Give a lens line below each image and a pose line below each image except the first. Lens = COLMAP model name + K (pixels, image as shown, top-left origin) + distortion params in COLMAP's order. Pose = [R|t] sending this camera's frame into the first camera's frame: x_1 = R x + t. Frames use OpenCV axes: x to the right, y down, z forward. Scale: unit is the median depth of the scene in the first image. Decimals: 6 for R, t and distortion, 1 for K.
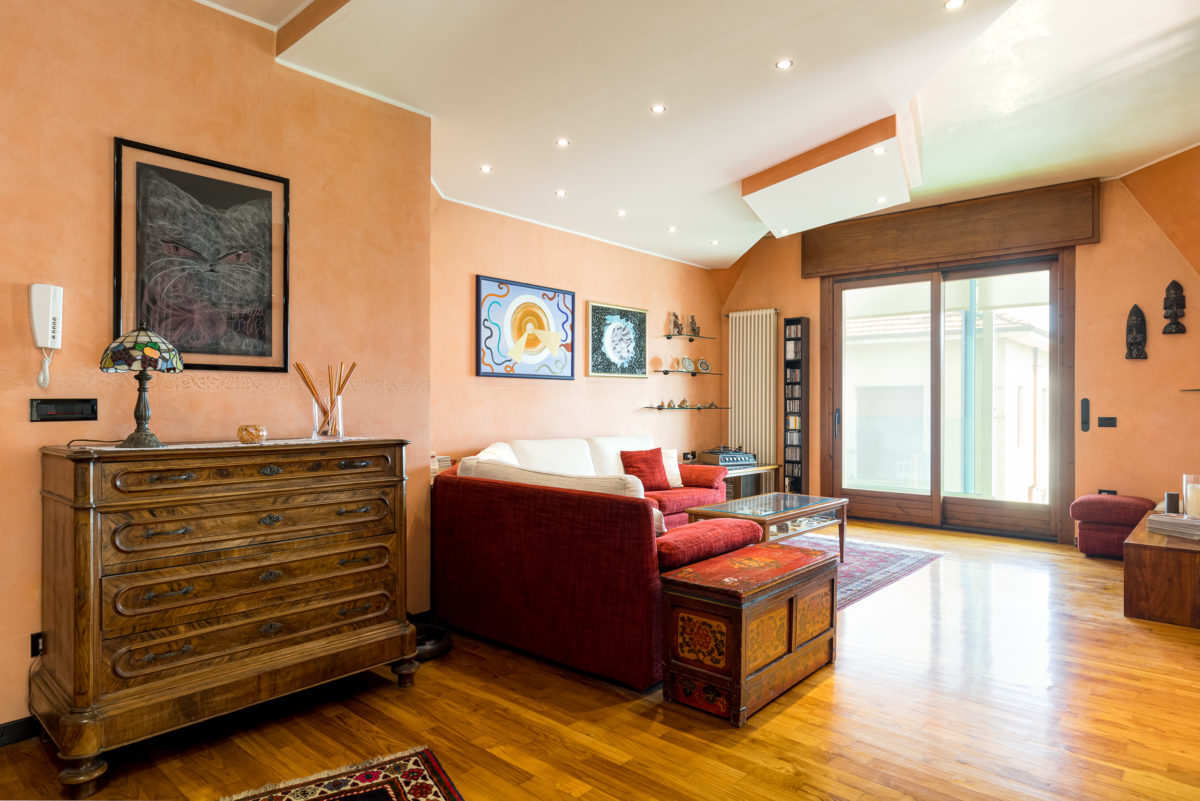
lens RADIAL K [[695.6, 0, 600.0], [0, 695.6, 400.5], [0, 0, 1]] dist [-0.001507, -0.000516]
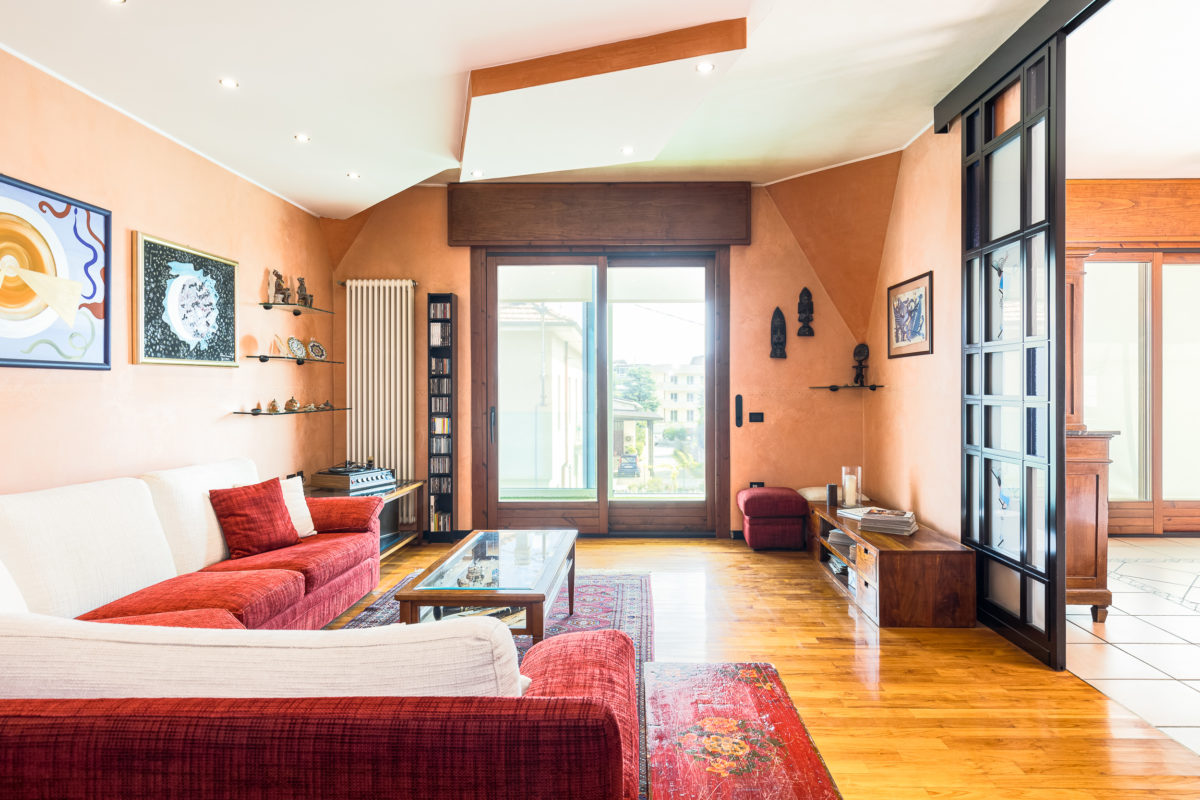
lens RADIAL K [[665.9, 0, 606.4], [0, 665.9, 386.1], [0, 0, 1]] dist [0.004022, -0.000356]
pose [[0.756335, -0.004077, 0.654172, -0.084118], [0.002279, 0.999991, 0.003597, -0.017422], [-0.654181, -0.001230, 0.756337, 0.334828]]
